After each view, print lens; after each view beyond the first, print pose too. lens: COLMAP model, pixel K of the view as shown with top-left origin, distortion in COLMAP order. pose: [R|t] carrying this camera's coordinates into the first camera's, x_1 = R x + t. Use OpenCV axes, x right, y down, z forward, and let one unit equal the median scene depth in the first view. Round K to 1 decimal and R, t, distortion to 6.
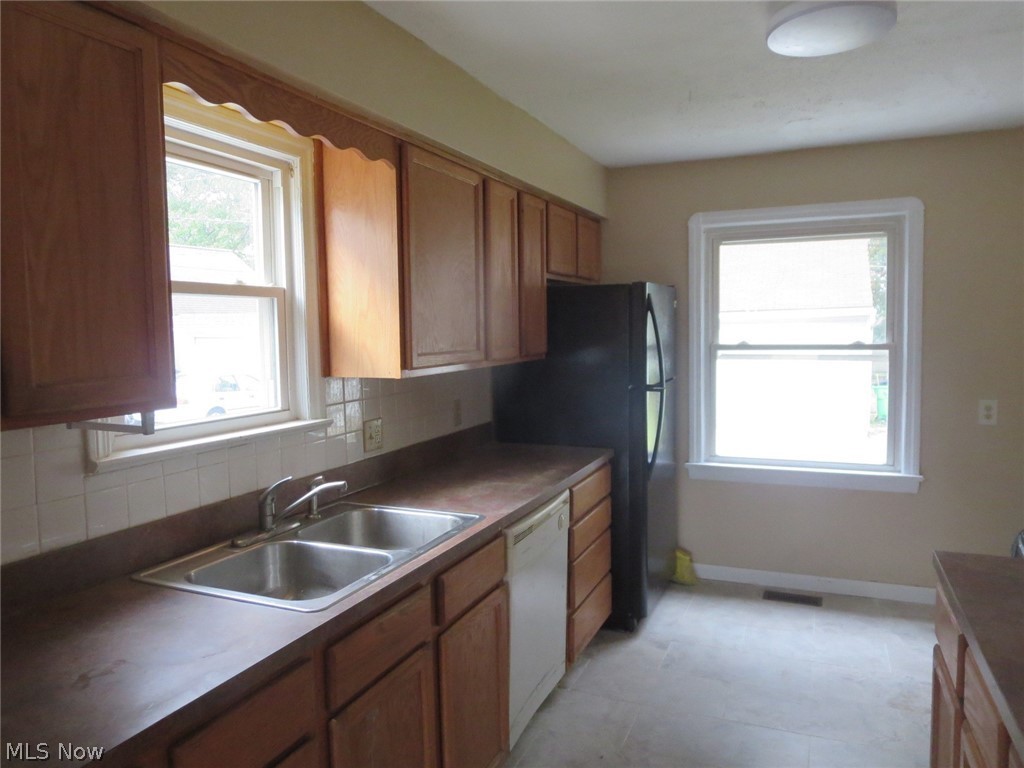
lens RADIAL K [[724.9, 0, 508.6], [0, 724.9, 382.0], [0, 0, 1]] dist [0.010081, 0.001718]
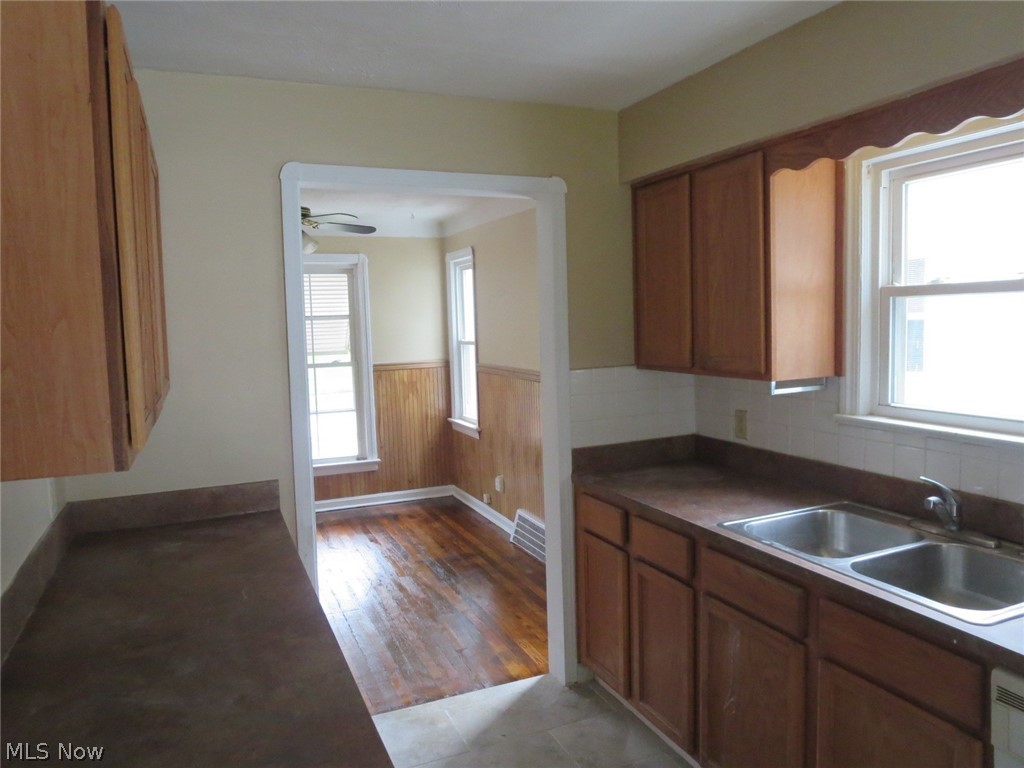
lens RADIAL K [[724.9, 0, 512.6], [0, 724.9, 381.3], [0, 0, 1]] dist [0.010081, 0.001718]
pose [[-0.667204, 0.104485, -0.737511, 0.971648], [-0.012847, 0.988352, 0.151644, -0.176380], [0.744764, 0.110652, -0.658090, 1.464367]]
